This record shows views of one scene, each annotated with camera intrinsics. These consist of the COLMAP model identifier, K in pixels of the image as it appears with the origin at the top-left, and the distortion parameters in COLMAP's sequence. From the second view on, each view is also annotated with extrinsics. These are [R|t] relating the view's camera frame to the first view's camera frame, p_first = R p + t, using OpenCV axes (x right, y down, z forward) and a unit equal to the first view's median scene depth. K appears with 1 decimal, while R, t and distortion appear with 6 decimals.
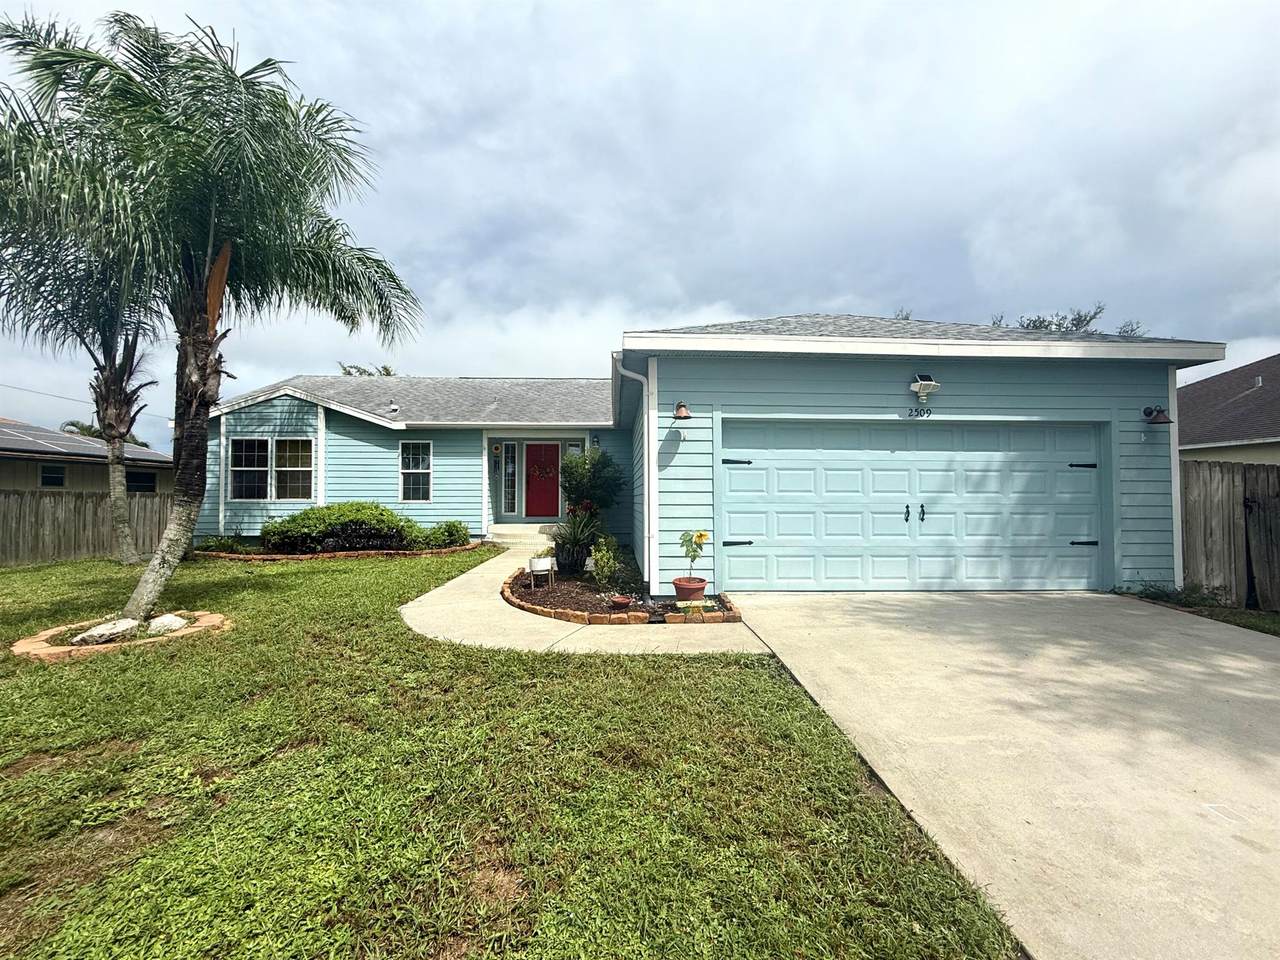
lens RADIAL K [[512.1, 0, 640.0], [0, 512.1, 480.0], [0, 0, 1]] dist [0.002481, 0.000087]
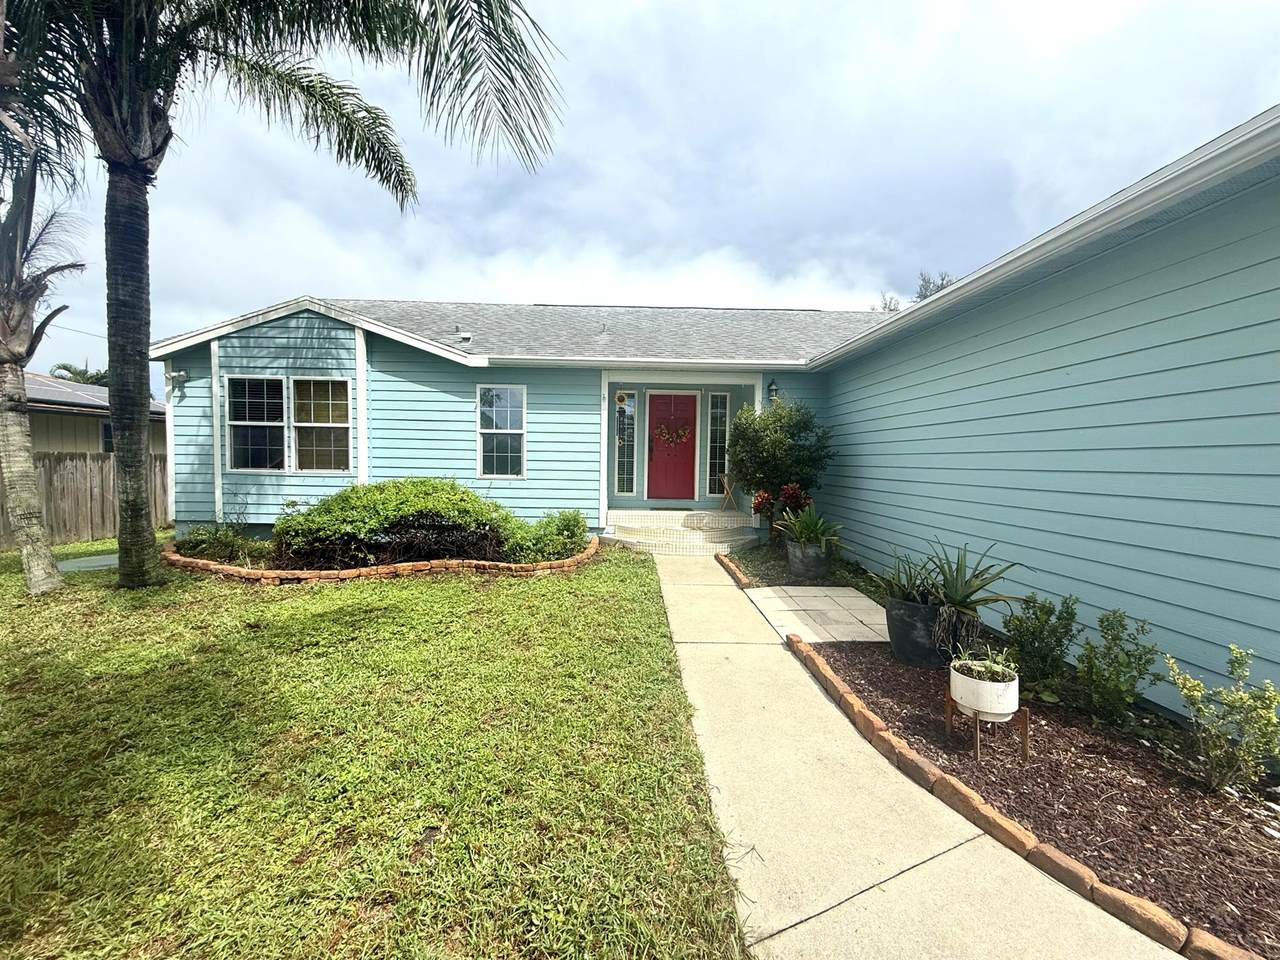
lens RADIAL K [[512.1, 0, 640.0], [0, 512.1, 480.0], [0, 0, 1]] dist [0.002481, 0.000087]
pose [[0.999476, 0.019634, -0.025724, -0.247878], [-0.017656, 0.997028, 0.074985, -0.007307], [0.027120, -0.074492, 0.996853, 0.347957]]
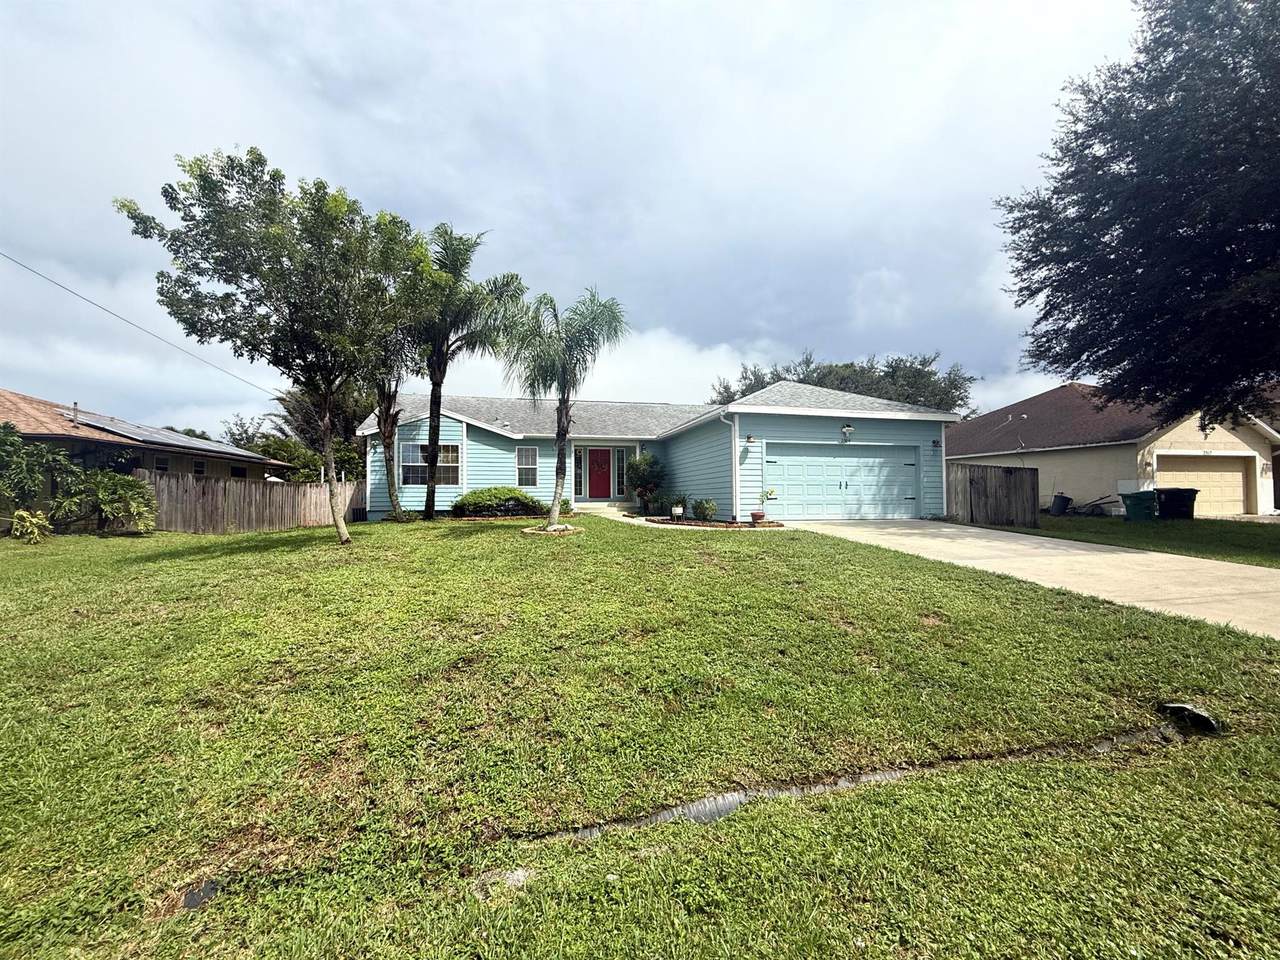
lens RADIAL K [[512.1, 0, 640.0], [0, 512.1, 480.0], [0, 0, 1]] dist [0.002481, 0.000087]
pose [[0.982397, 0.000916, 0.186803, -0.405936], [-0.000727, 0.999999, -0.001081, 0.023610], [-0.186804, 0.000926, 0.982397, -0.555570]]
